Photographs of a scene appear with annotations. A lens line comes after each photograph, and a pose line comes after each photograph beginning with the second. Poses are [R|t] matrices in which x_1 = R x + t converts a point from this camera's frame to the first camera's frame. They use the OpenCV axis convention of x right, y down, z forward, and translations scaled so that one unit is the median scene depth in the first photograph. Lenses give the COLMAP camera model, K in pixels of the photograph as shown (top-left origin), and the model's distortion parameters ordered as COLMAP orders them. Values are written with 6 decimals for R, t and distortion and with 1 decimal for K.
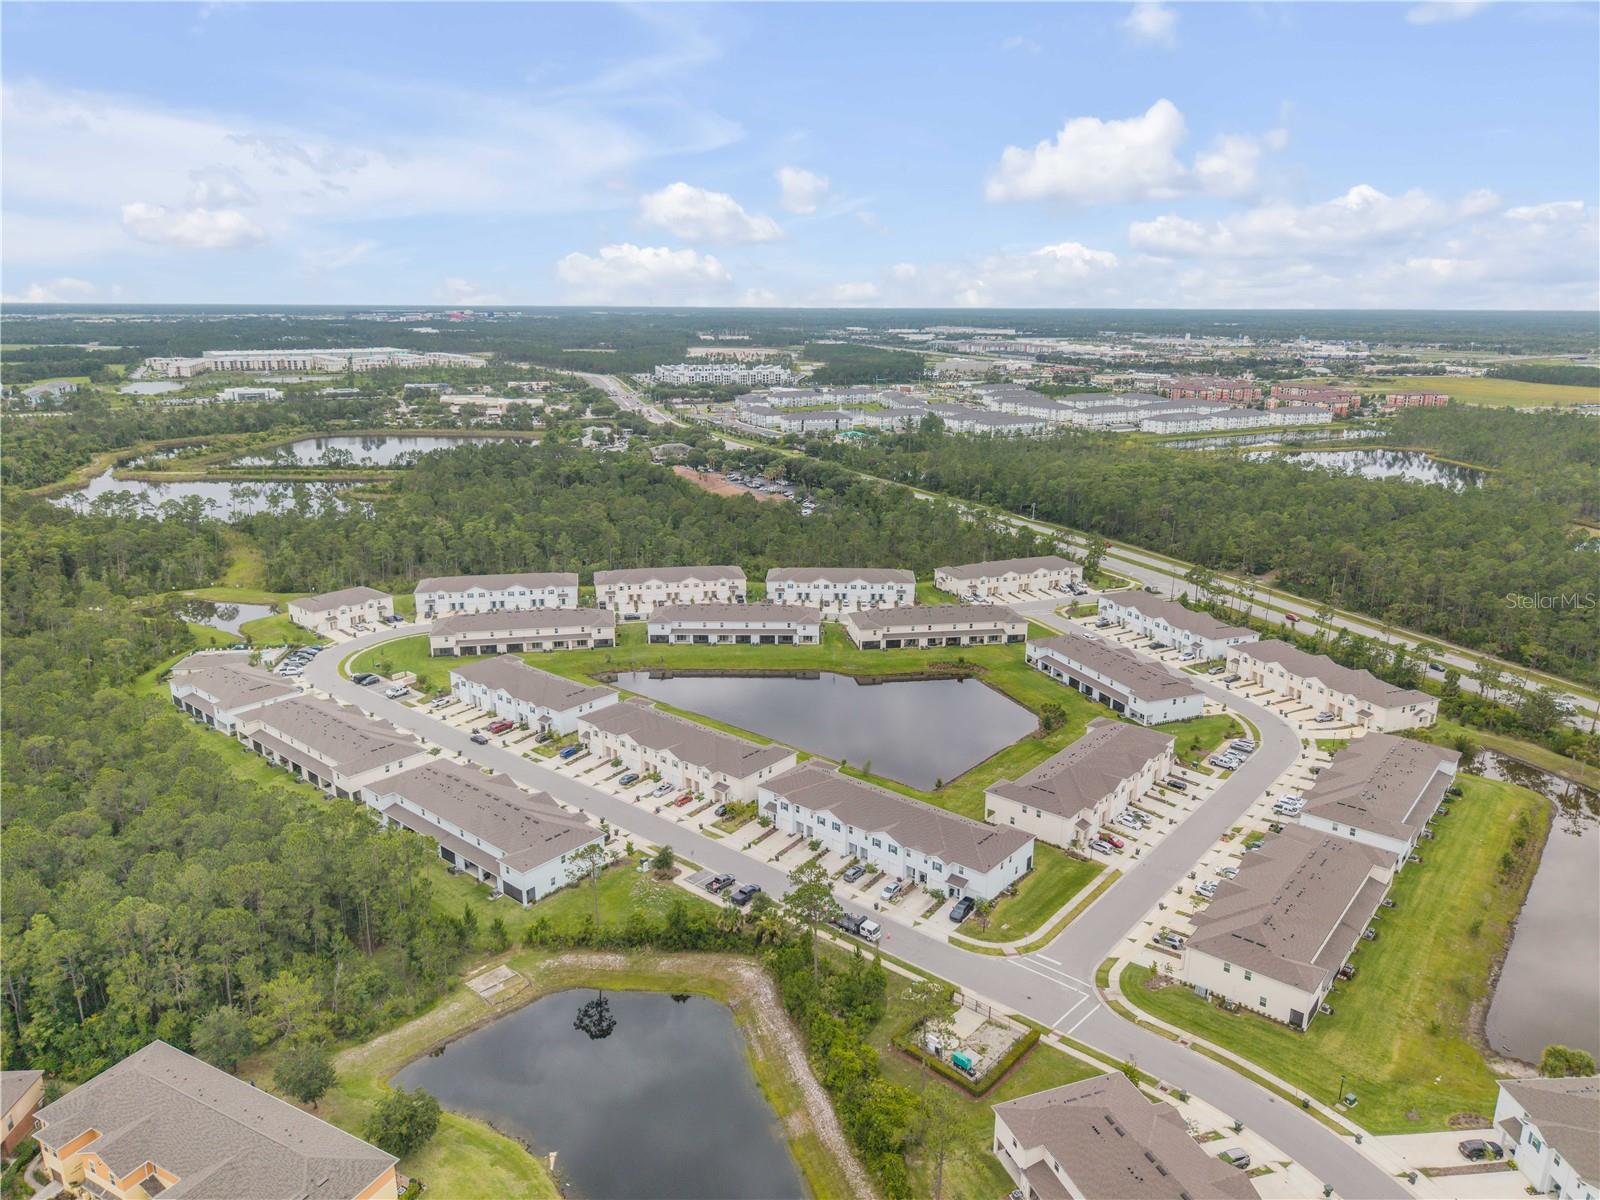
lens RADIAL K [[1074.4, 0, 822.0], [0, 1074.4, 600.5], [0, 0, 1]] dist [0.071246, -0.074349]
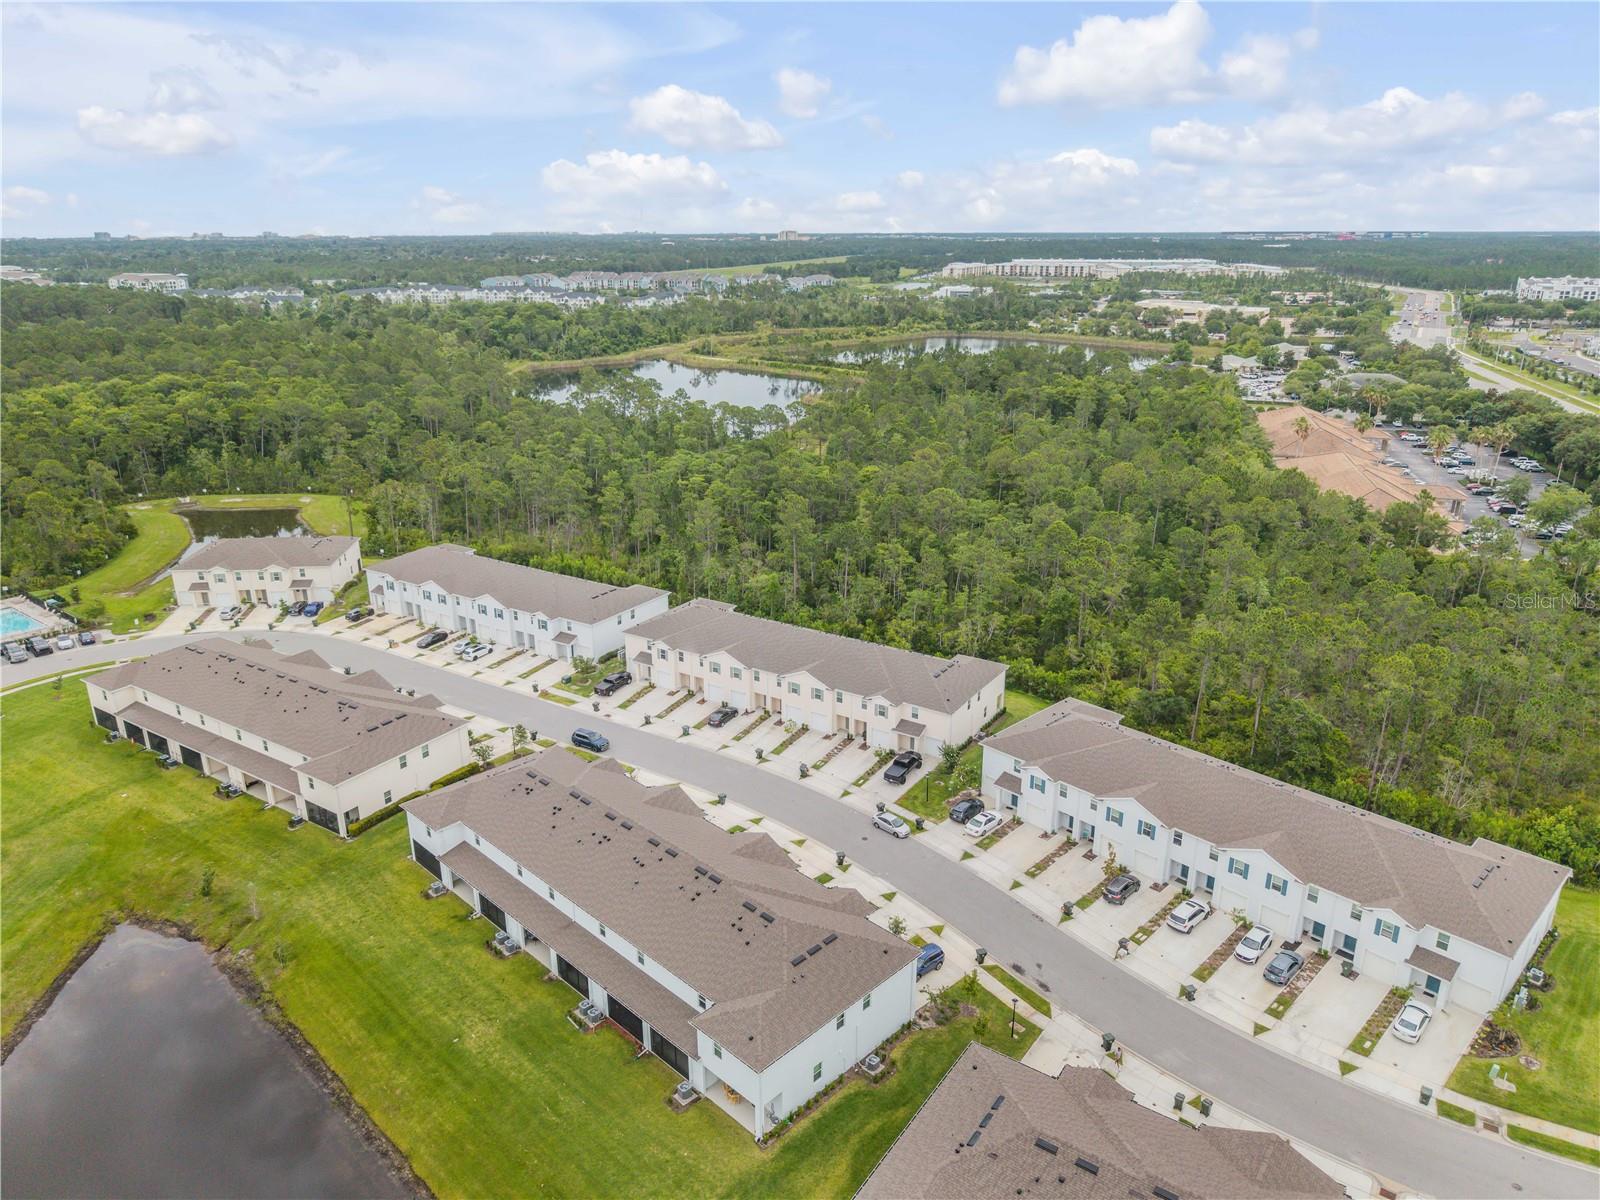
lens RADIAL K [[1074.4, 0, 822.0], [0, 1074.4, 600.5], [0, 0, 1]] dist [0.071246, -0.074349]
pose [[0.719941, 0.221370, -0.657784, 0.062996], [-0.183570, 0.974752, 0.127125, -0.048207], [0.669318, 0.029227, 0.742401, 0.373469]]
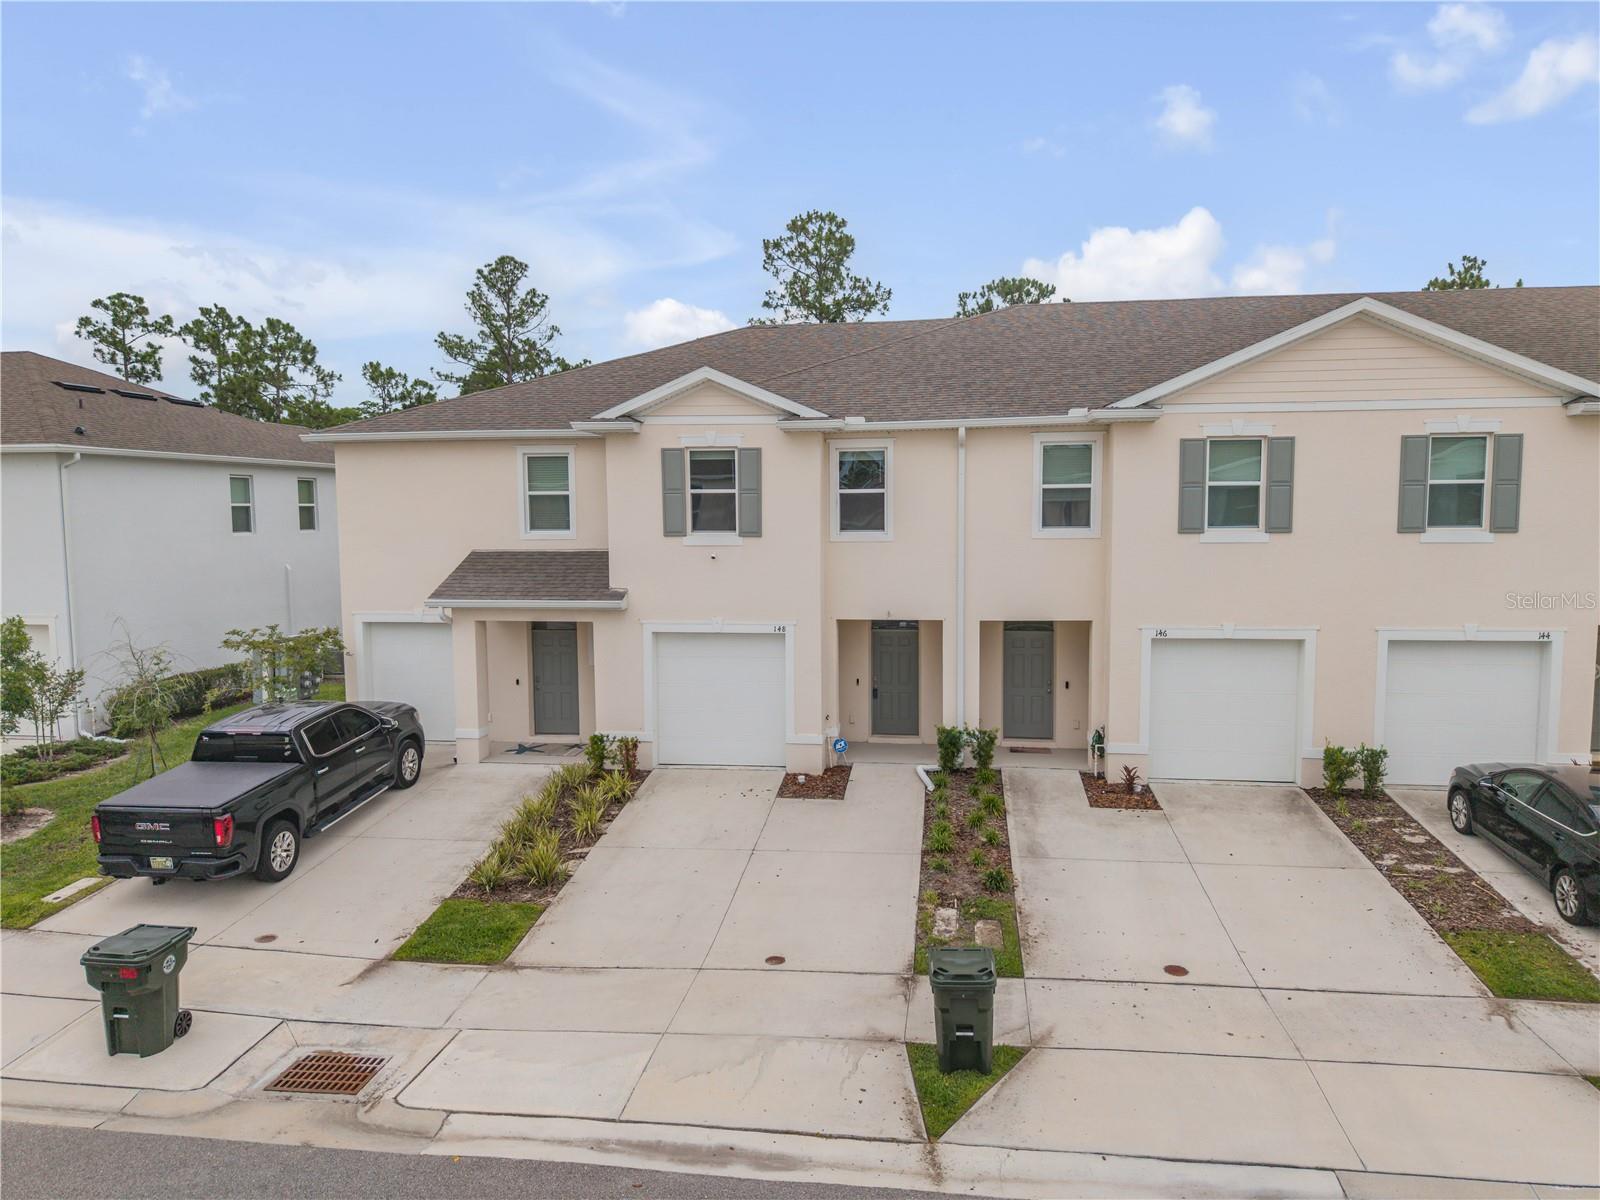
lens RADIAL K [[1076.3, 0, 799.8], [0, 1076.3, 604.7], [0, 0, 1]] dist [0.003124, -0.001167]
pose [[0.937322, 0.014318, -0.348169, -0.083064], [-0.077199, 0.982860, -0.167410, 0.001562], [0.339804, 0.183795, 0.922362, 0.484594]]
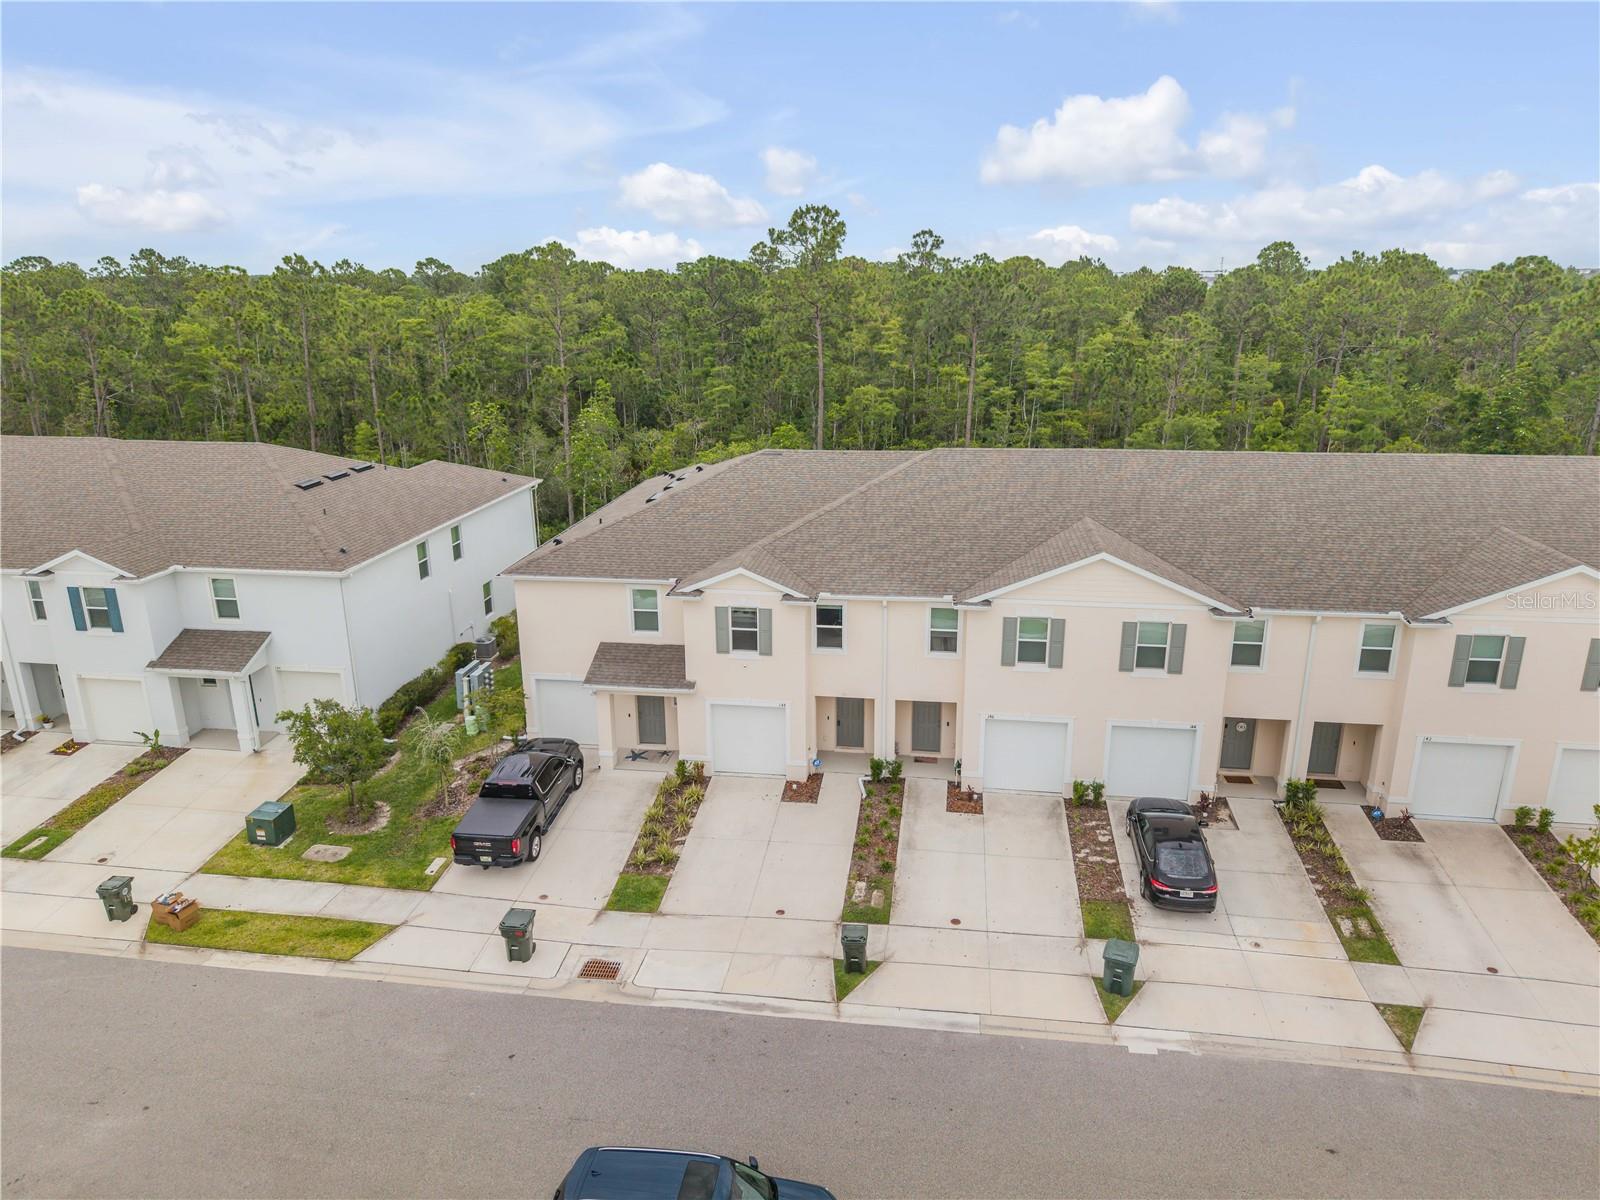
lens RADIAL K [[1077.7, 0, 800.0], [0, 1077.7, 600.0], [0, 0, 1]] dist [0.026672, -0.040069]
pose [[0.935520, 0.085753, -0.342707, -0.075989], [-0.078121, 0.996292, 0.036041, -0.008936], [0.344527, -0.006945, 0.938751, 0.464234]]
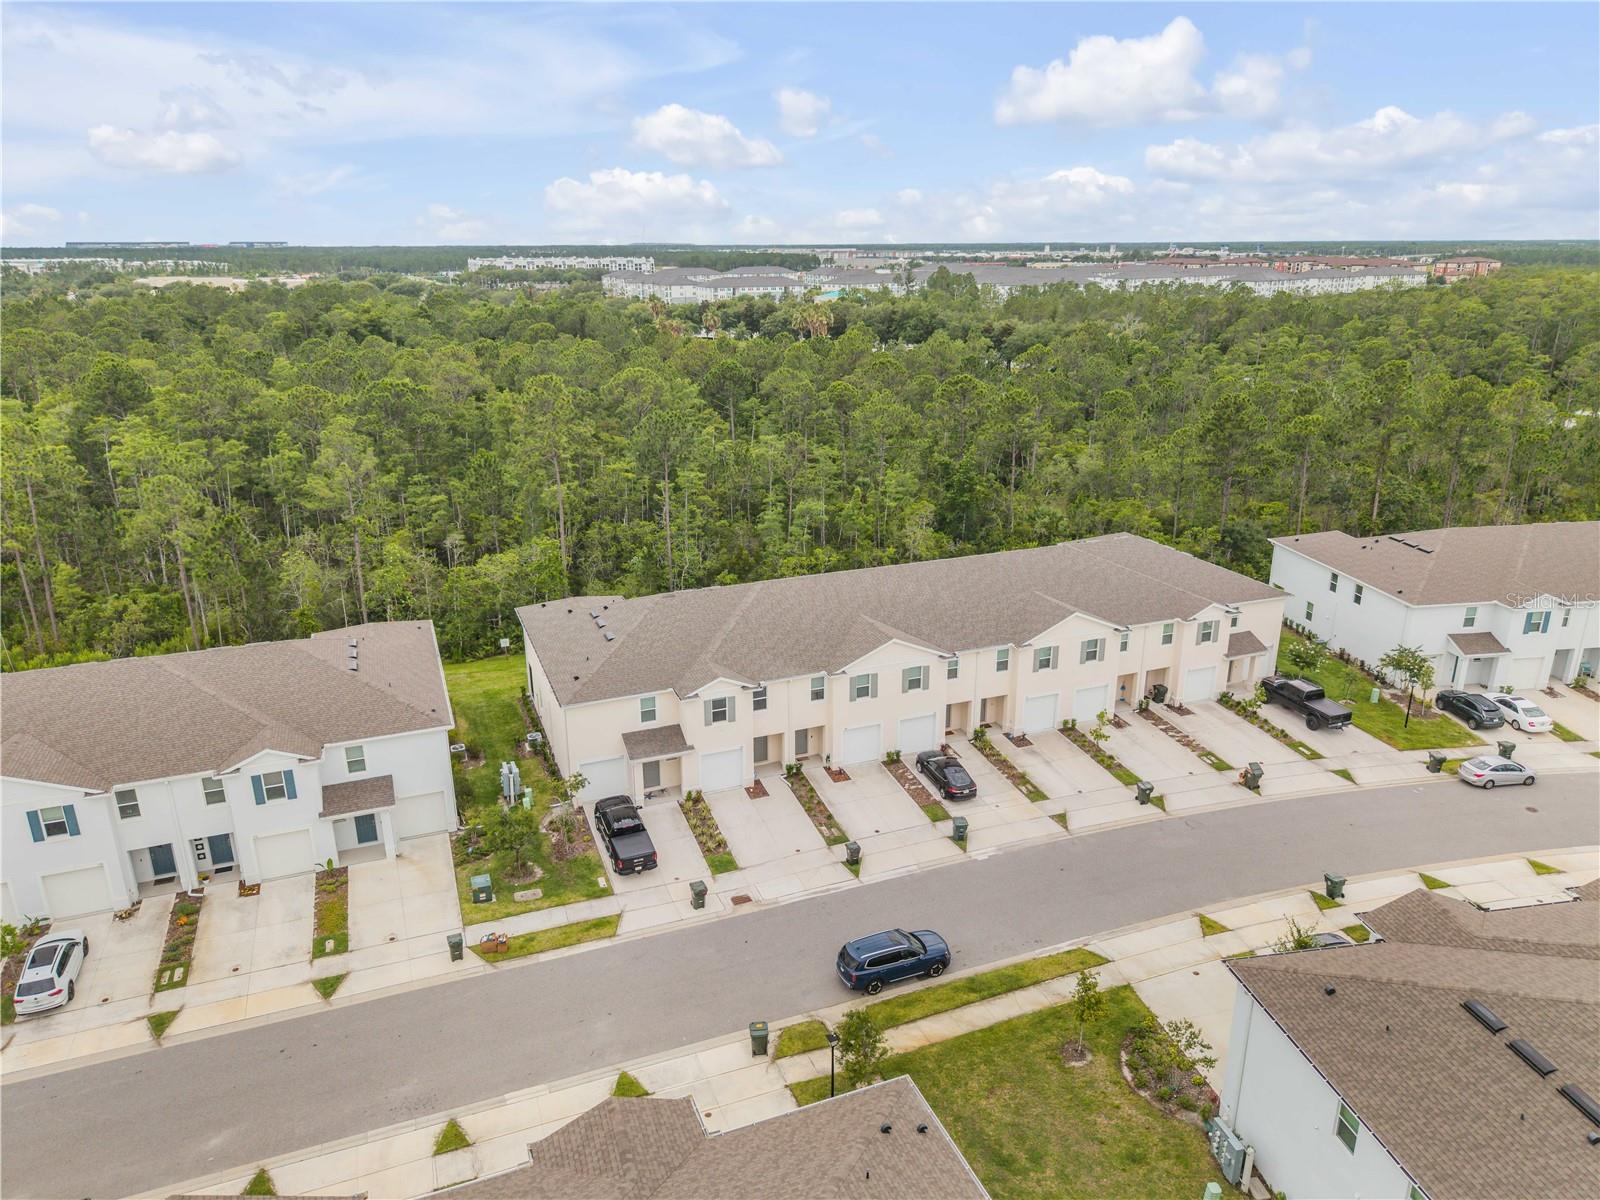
lens RADIAL K [[1079.8, 0, 798.7], [0, 1079.8, 570.8], [0, 0, 1]] dist [0.027171, -0.057240]
pose [[0.986953, -0.059977, 0.149419, -0.100643], [0.056196, 0.997987, 0.029404, -0.018977], [-0.150881, -0.020623, 0.988337, 0.422511]]
